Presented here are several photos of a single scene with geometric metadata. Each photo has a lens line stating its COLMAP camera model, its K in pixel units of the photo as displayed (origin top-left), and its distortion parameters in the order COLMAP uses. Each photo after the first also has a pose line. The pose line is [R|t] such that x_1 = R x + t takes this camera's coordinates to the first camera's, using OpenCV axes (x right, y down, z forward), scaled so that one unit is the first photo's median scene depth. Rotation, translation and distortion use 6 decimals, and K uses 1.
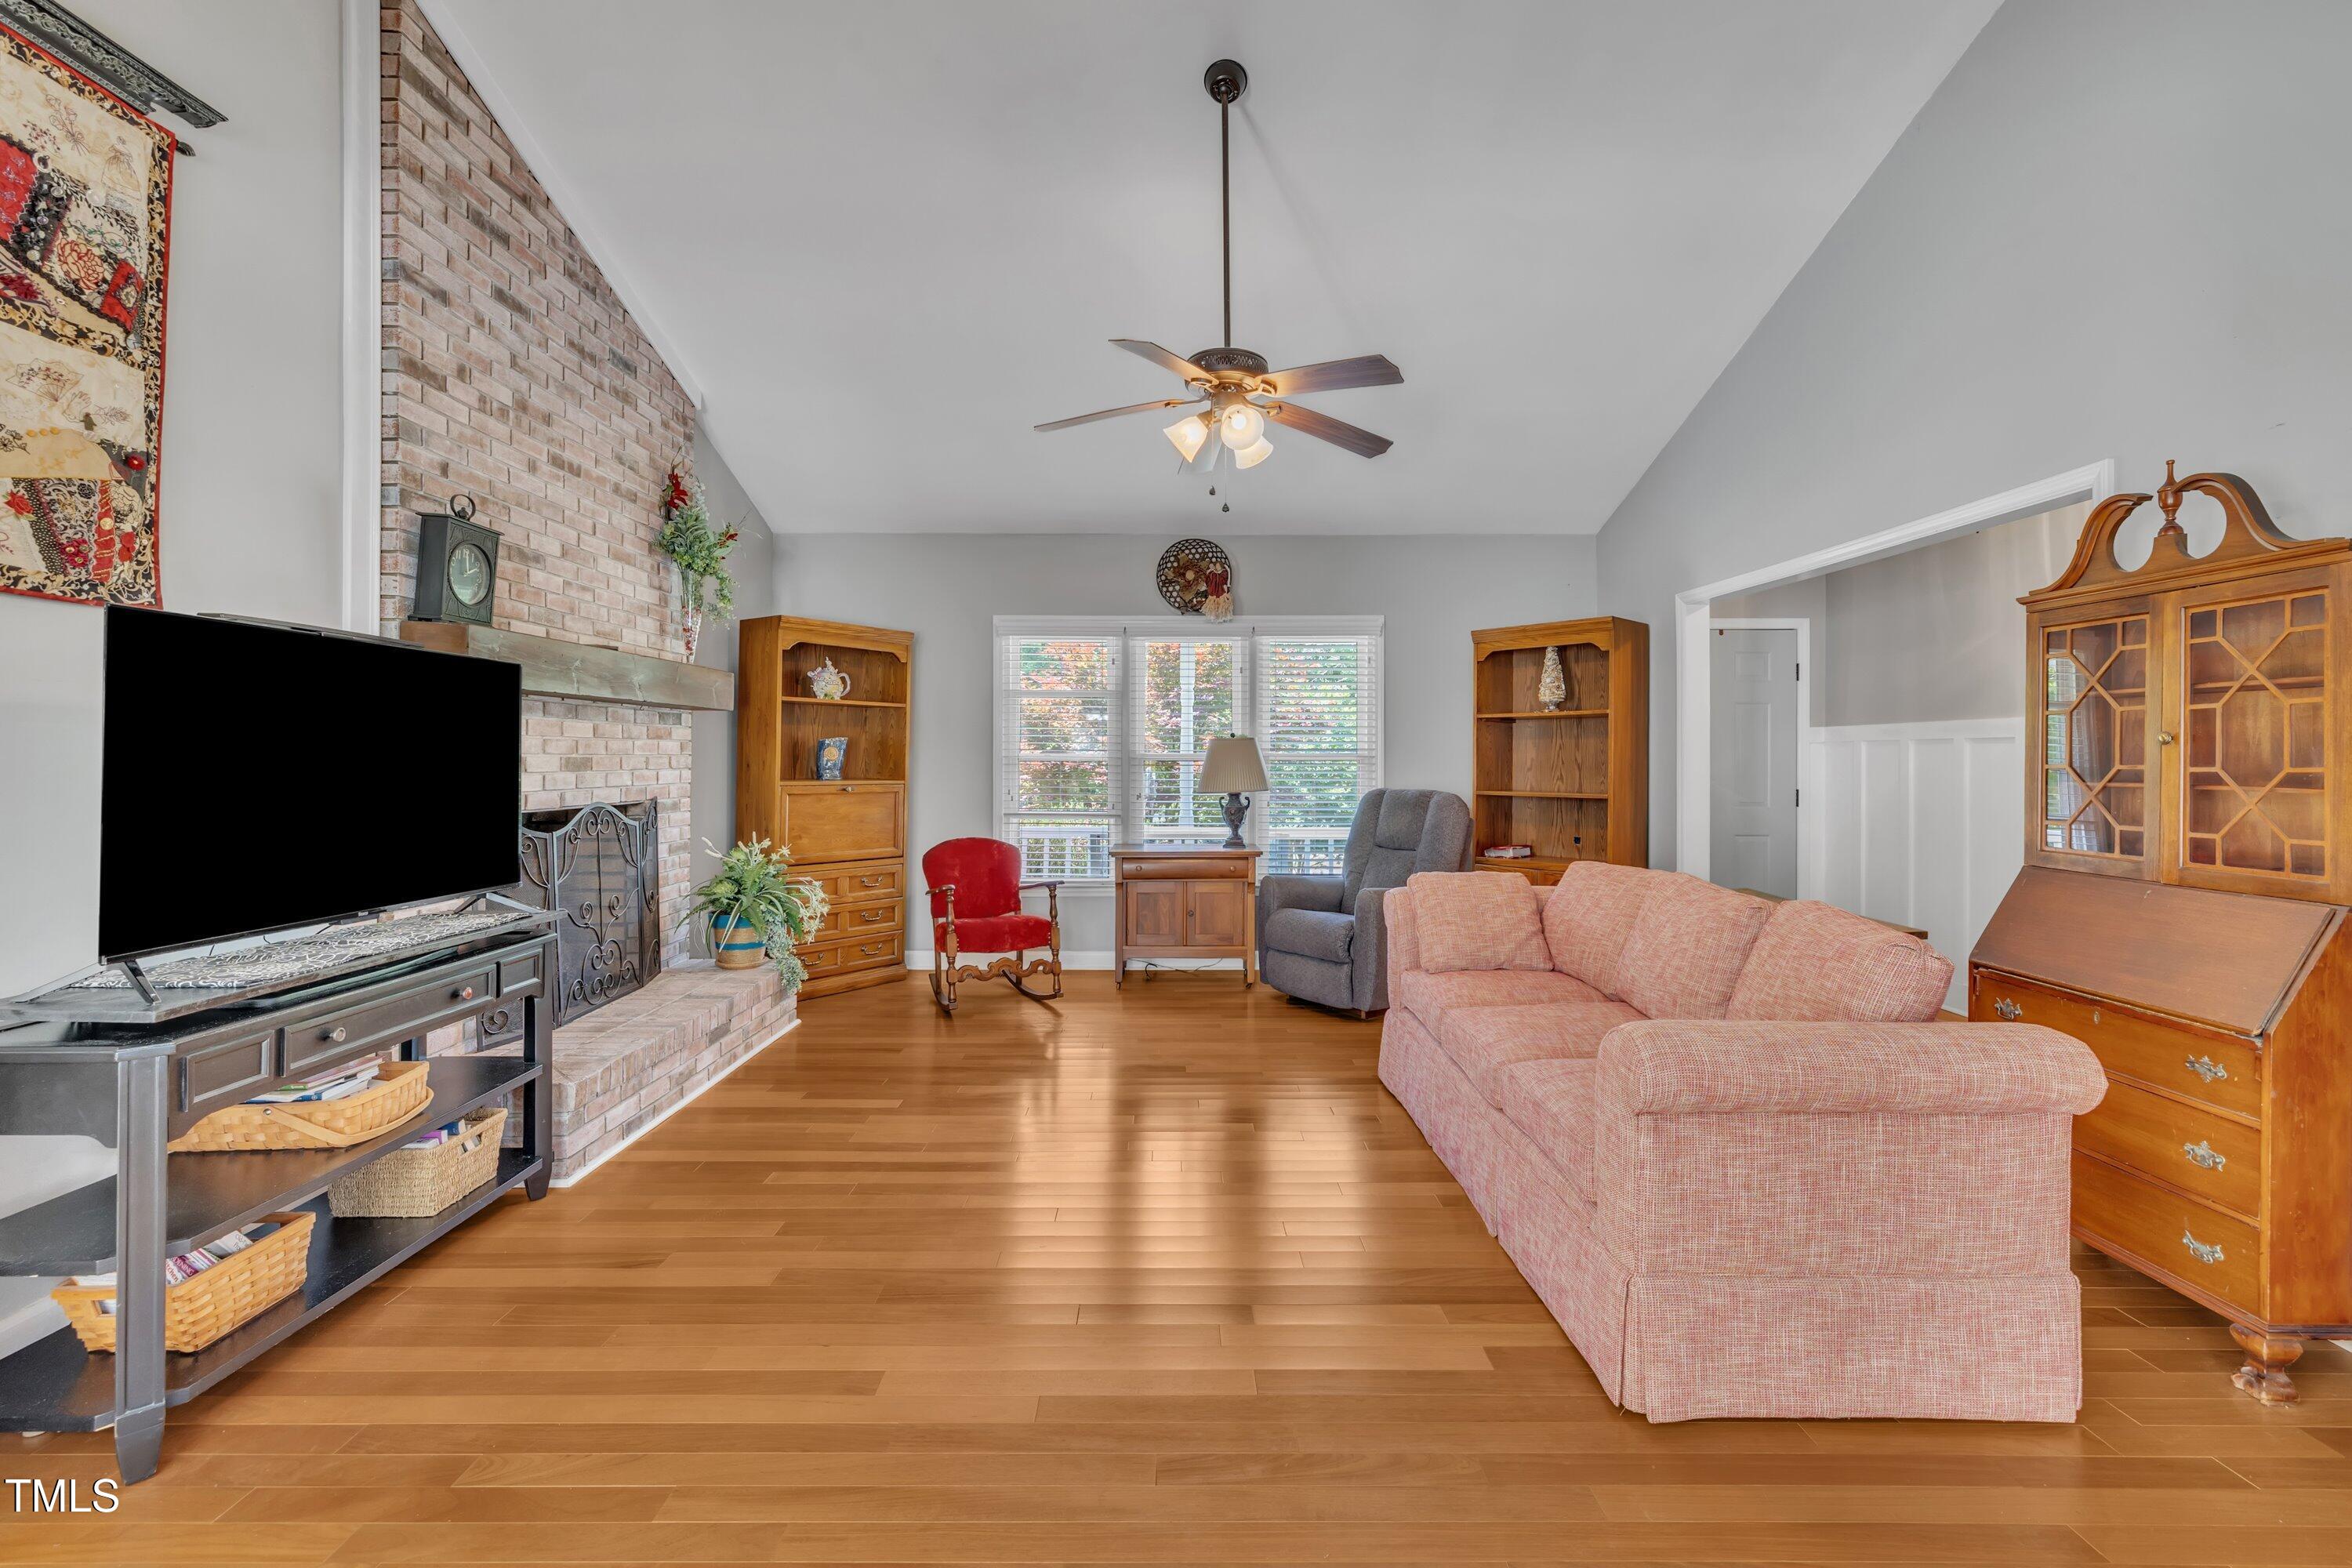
lens RADIAL K [[1007.4, 0, 1178.1], [0, 1007.4, 755.3], [0, 0, 1]] dist [0.000561, 0.000188]
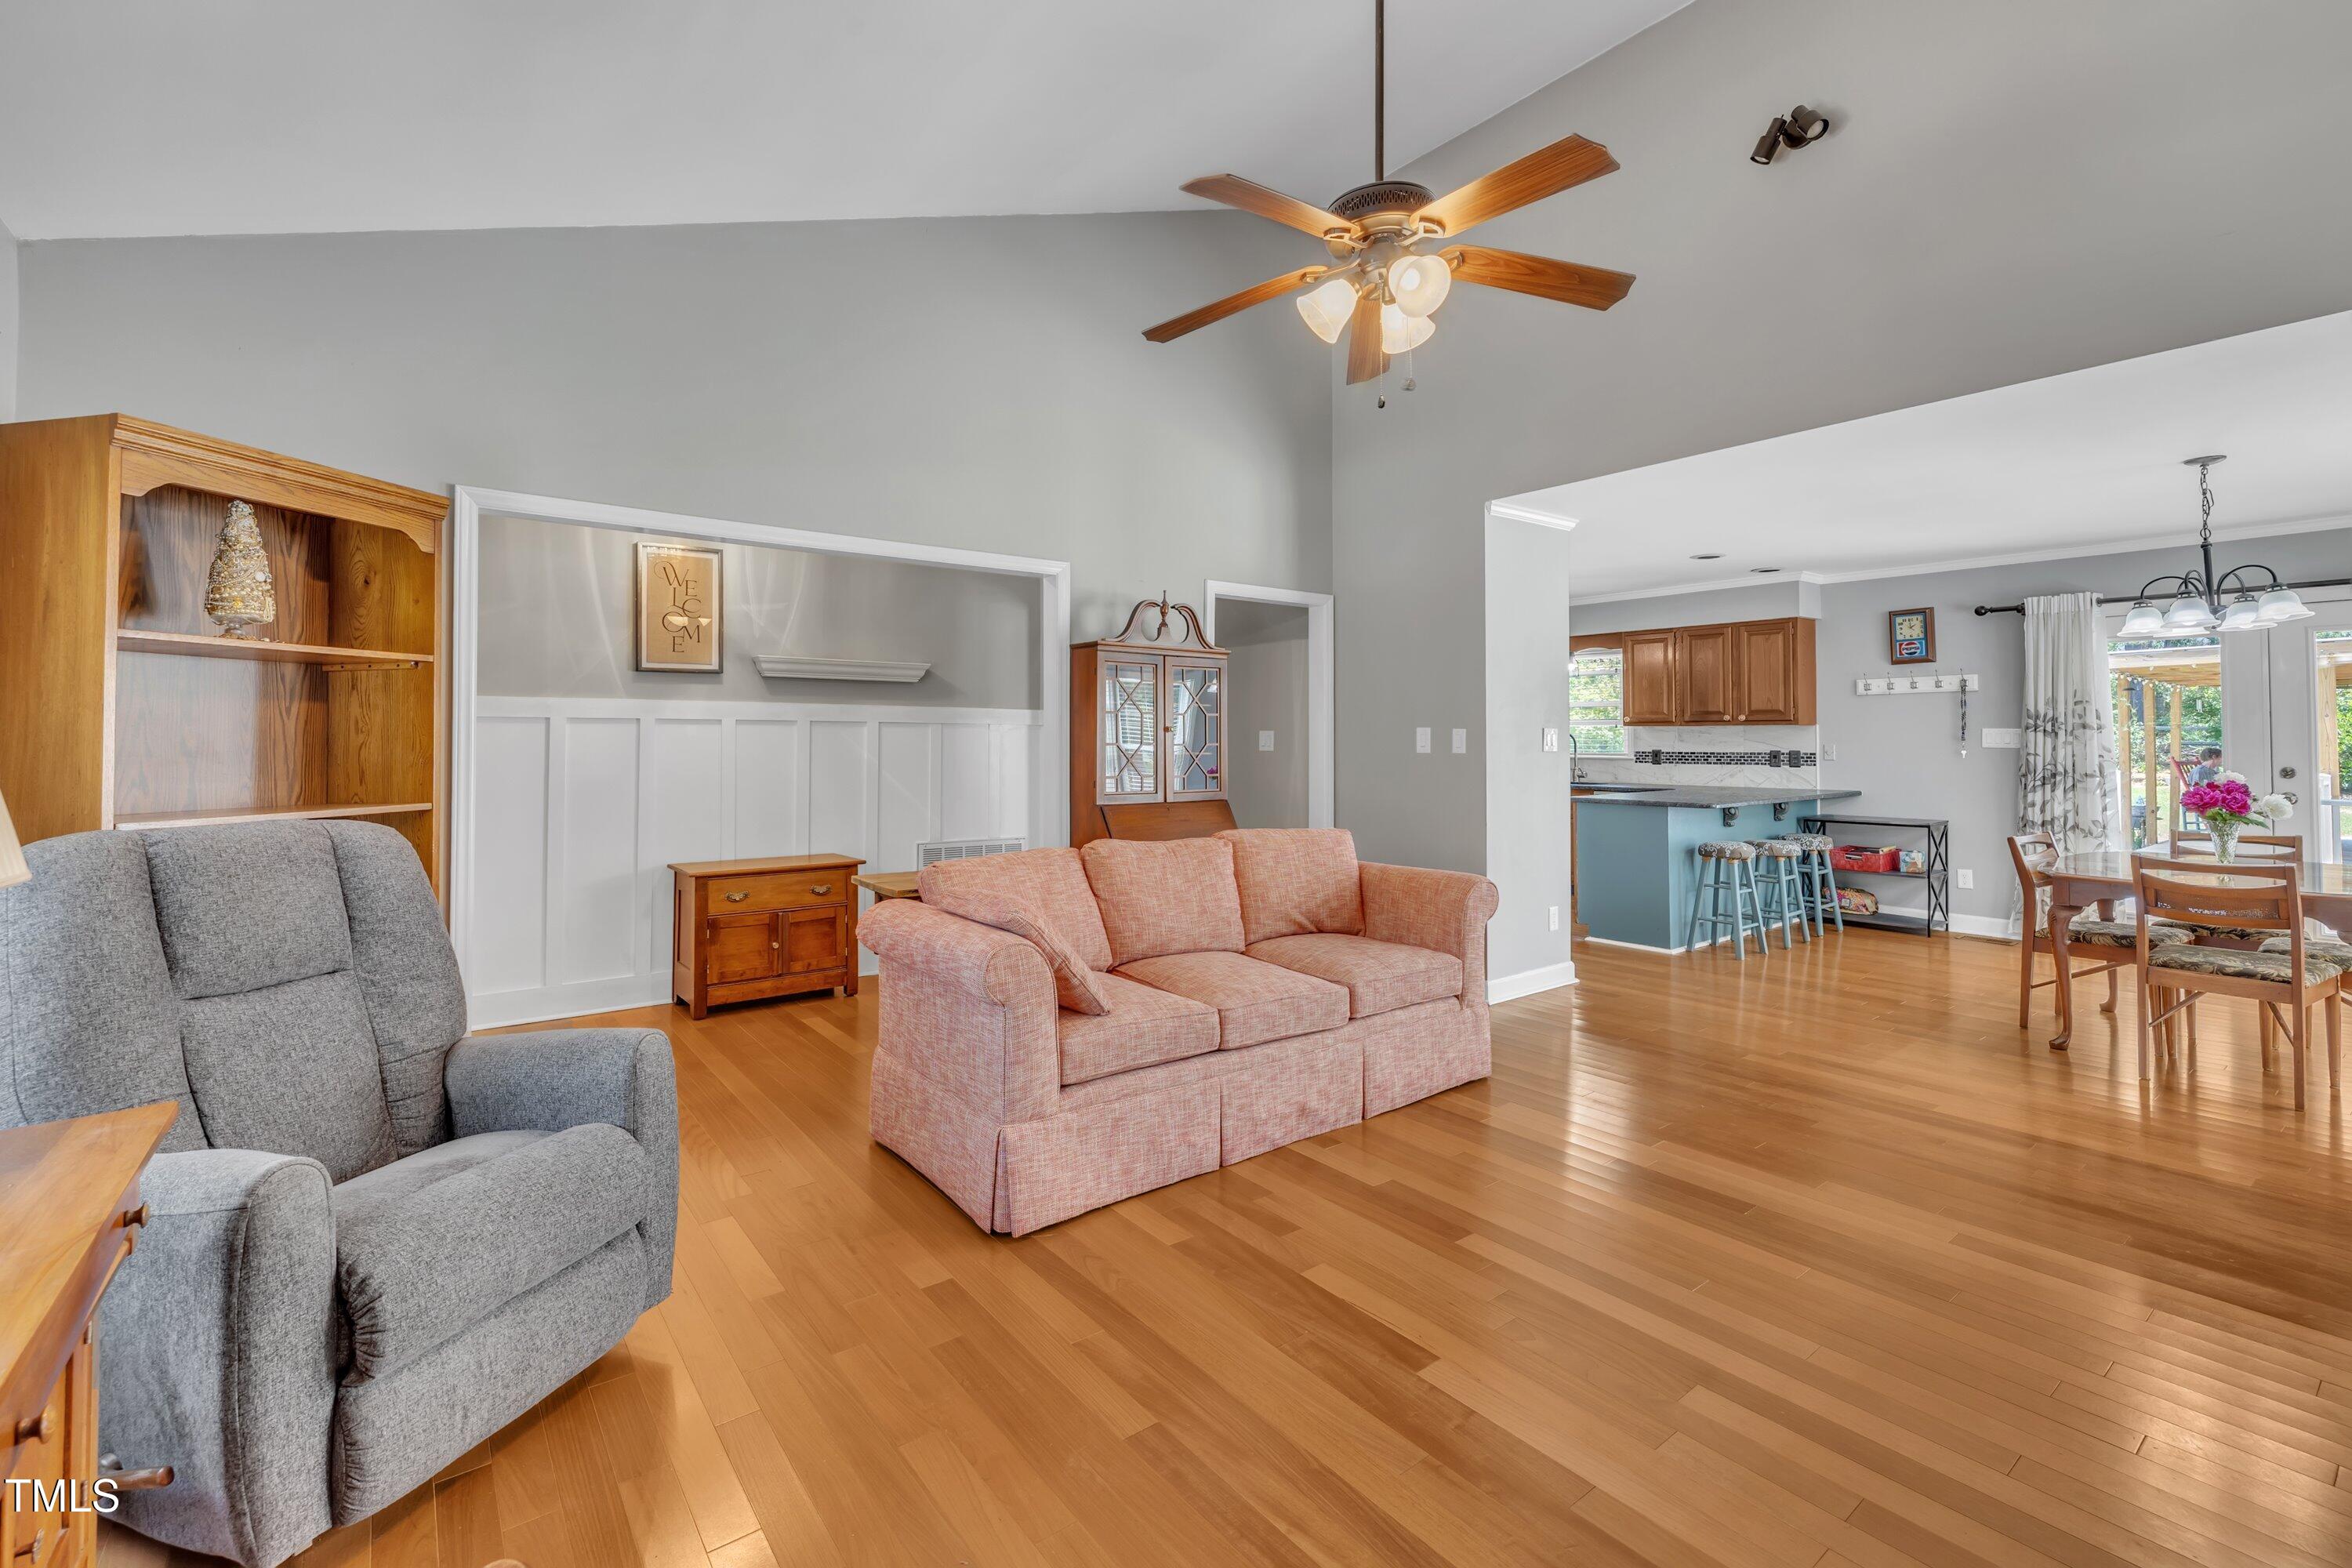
lens RADIAL K [[1007.4, 0, 1177.8], [0, 1007.4, 719.6], [0, 0, 1]] dist [0.000561, 0.000188]
pose [[-0.594386, 0.014453, 0.804050, -0.419626], [-0.002713, 0.999797, -0.019978, 0.002174], [-0.804175, -0.014056, -0.594226, 1.423298]]
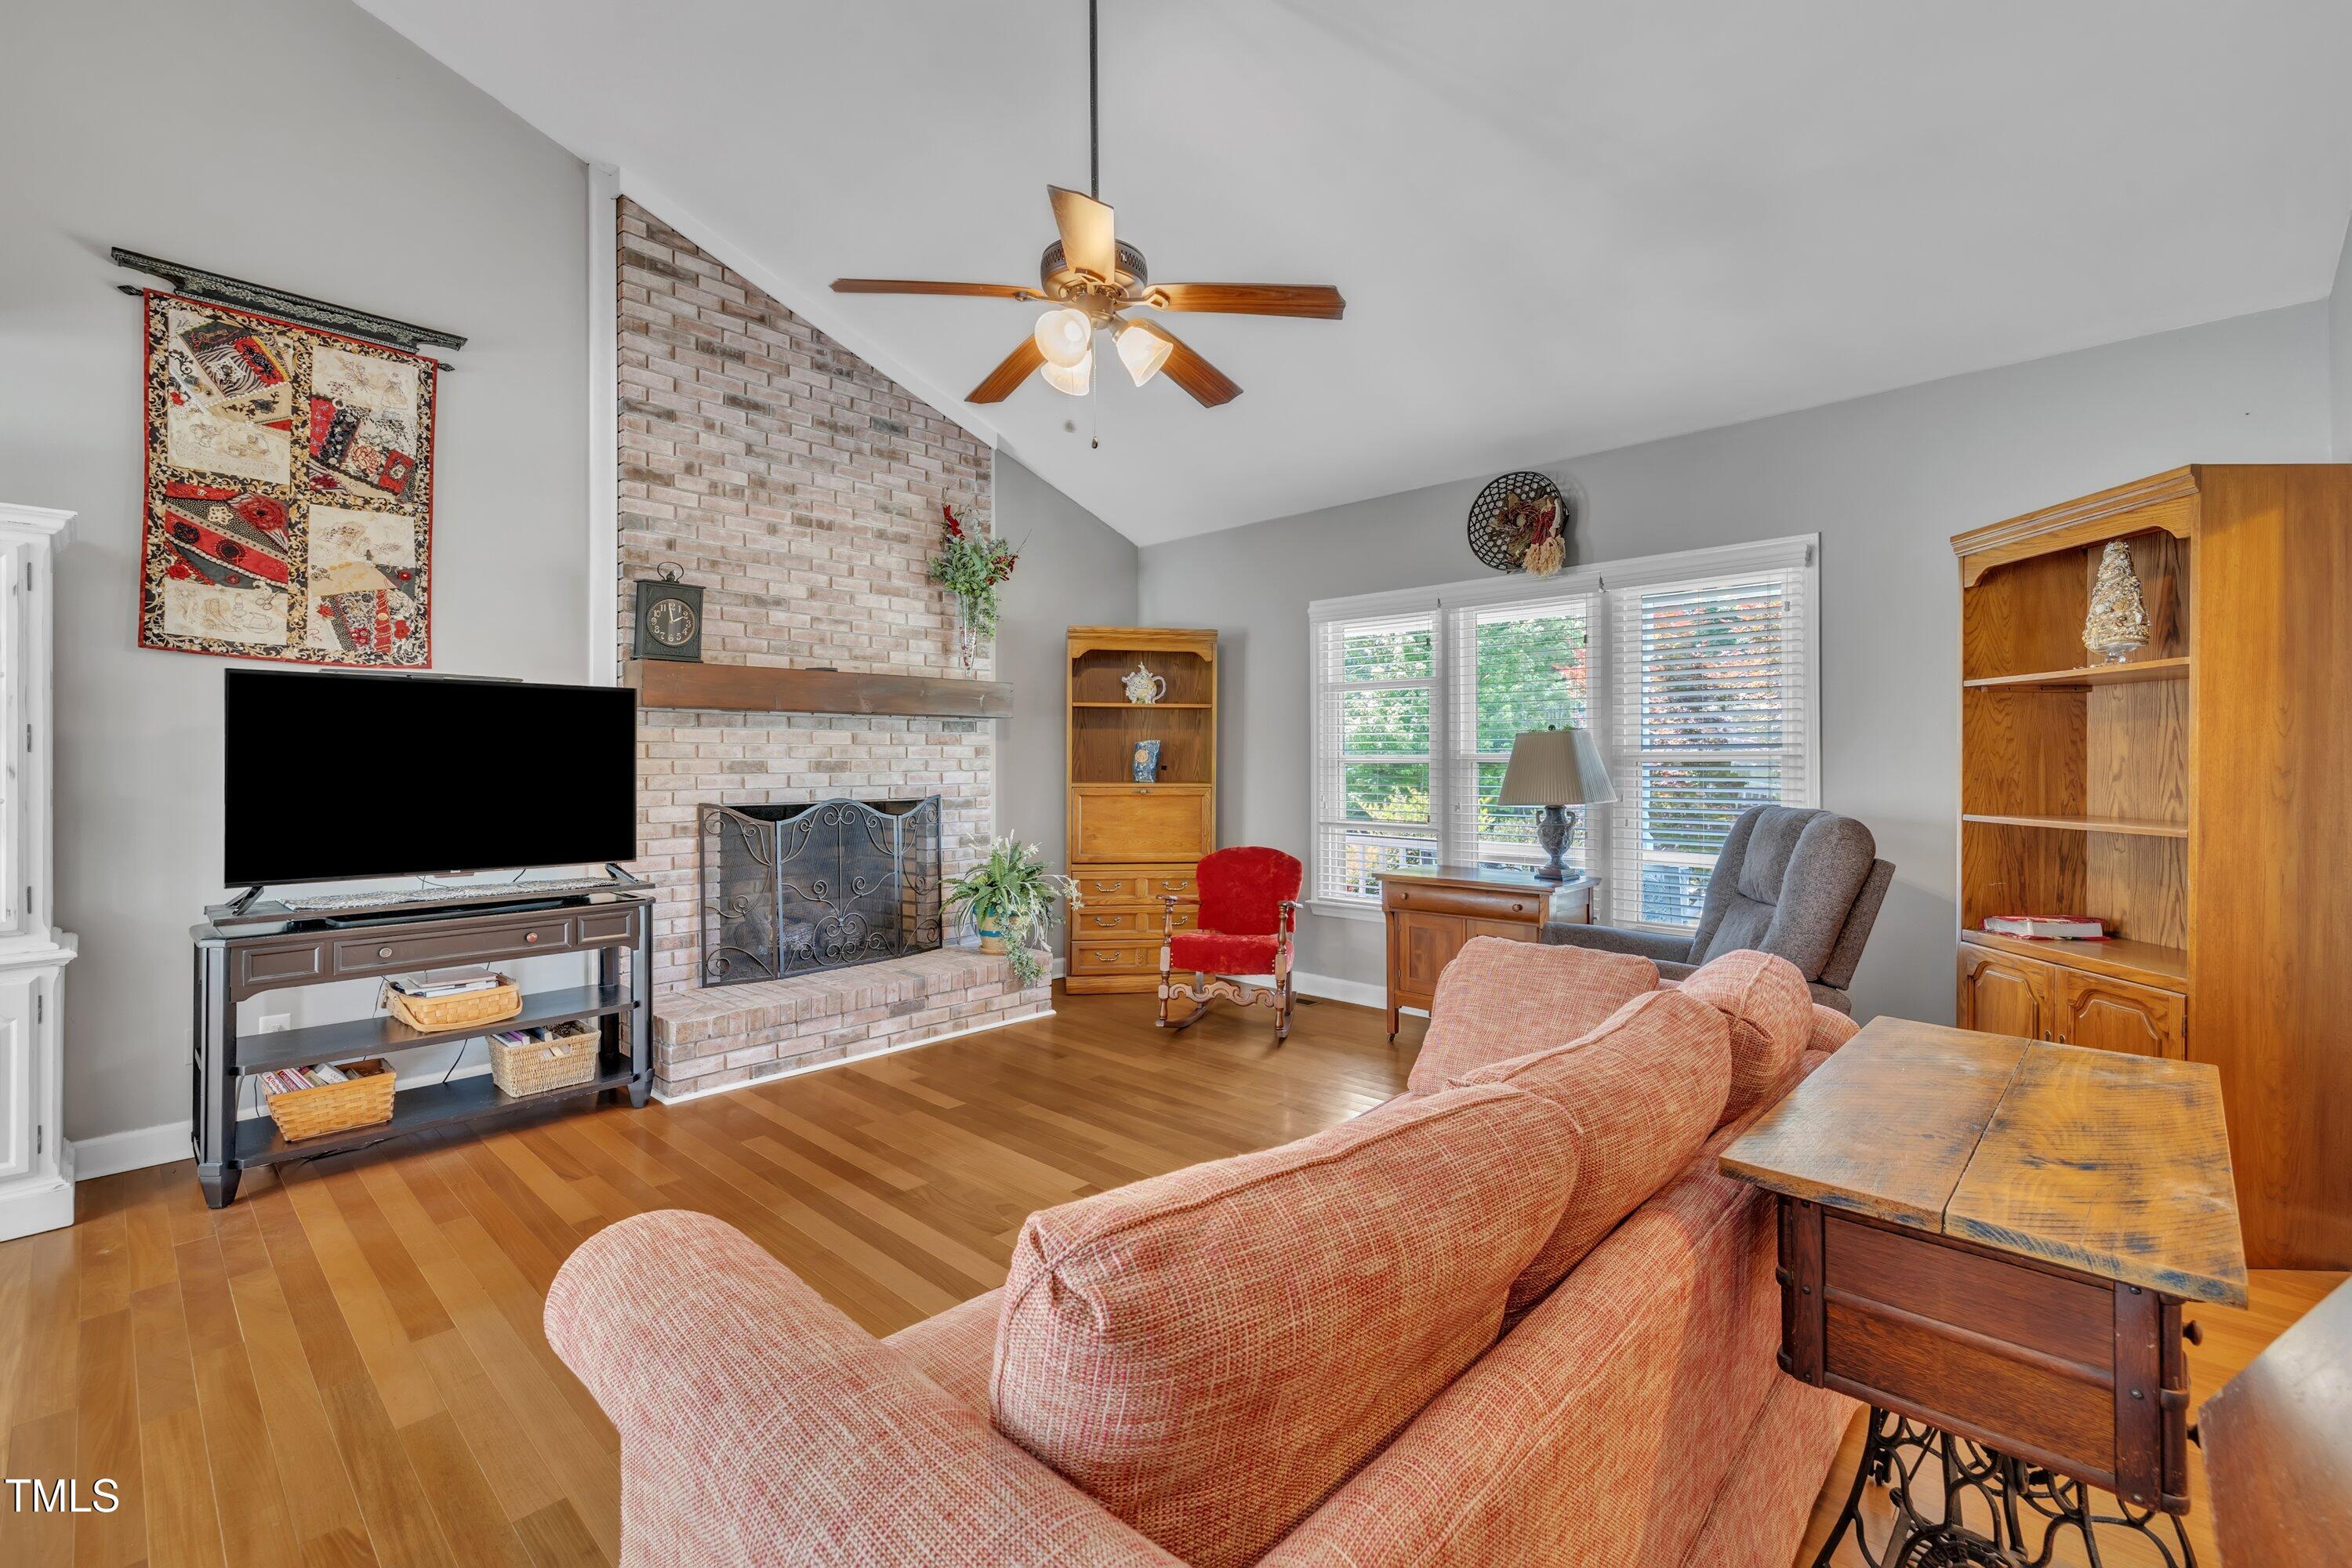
lens RADIAL K [[1007.4, 0, 1165.2], [0, 1007.4, 757.4], [0, 0, 1]] dist [0.000561, 0.000188]
pose [[0.719752, -0.005677, -0.694208, 0.579064], [0.005373, 0.999982, -0.002606, 0.003617], [0.694210, -0.001854, 0.719770, 0.432409]]
